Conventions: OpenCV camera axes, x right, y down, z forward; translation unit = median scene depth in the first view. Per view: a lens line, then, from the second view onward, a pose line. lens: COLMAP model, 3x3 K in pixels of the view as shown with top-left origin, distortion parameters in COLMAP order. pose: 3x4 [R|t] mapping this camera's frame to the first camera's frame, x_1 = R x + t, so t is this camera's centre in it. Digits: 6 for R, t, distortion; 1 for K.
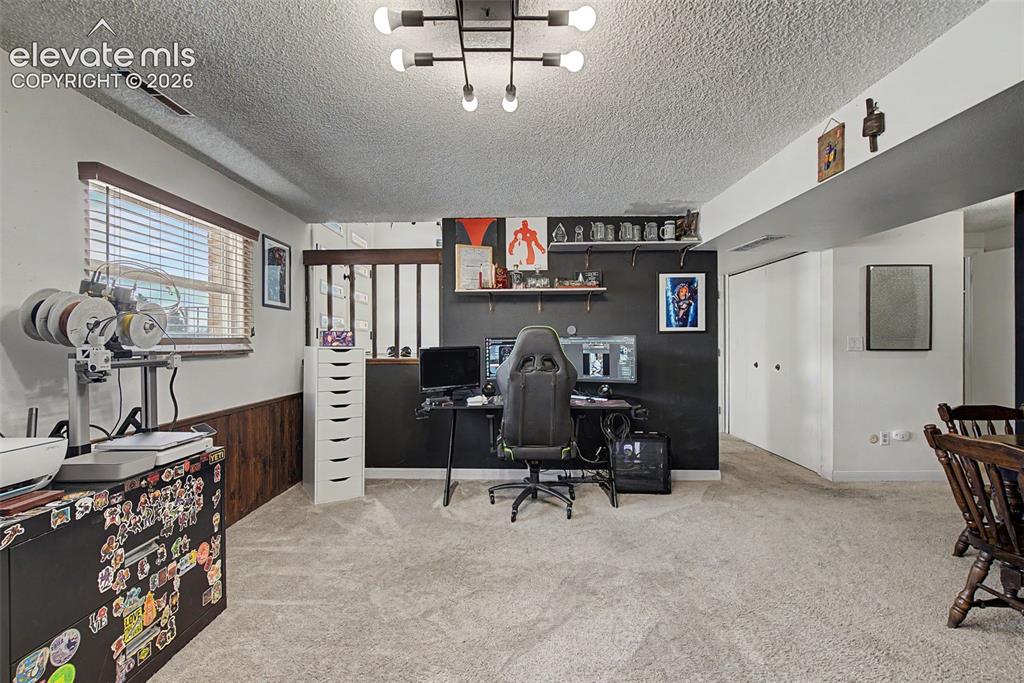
lens RADIAL K [[472.4, 0, 507.2], [0, 472.4, 339.8], [0, 0, 1]] dist [-0.001002, 0.000178]
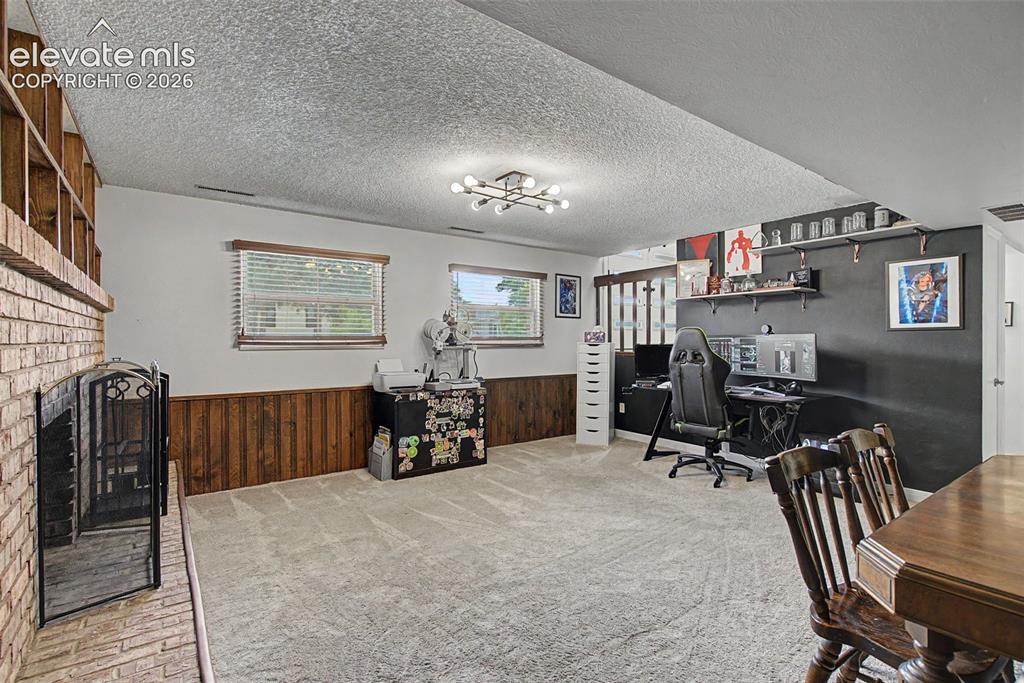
lens RADIAL K [[472.4, 0, 507.2], [0, 472.4, 339.8], [0, 0, 1]] dist [-0.001002, 0.000178]
pose [[0.602628, 0.002936, -0.798017, 0.681237], [0.000636, 0.999991, 0.004159, -0.000720], [0.798022, -0.003014, 0.602621, -0.123708]]
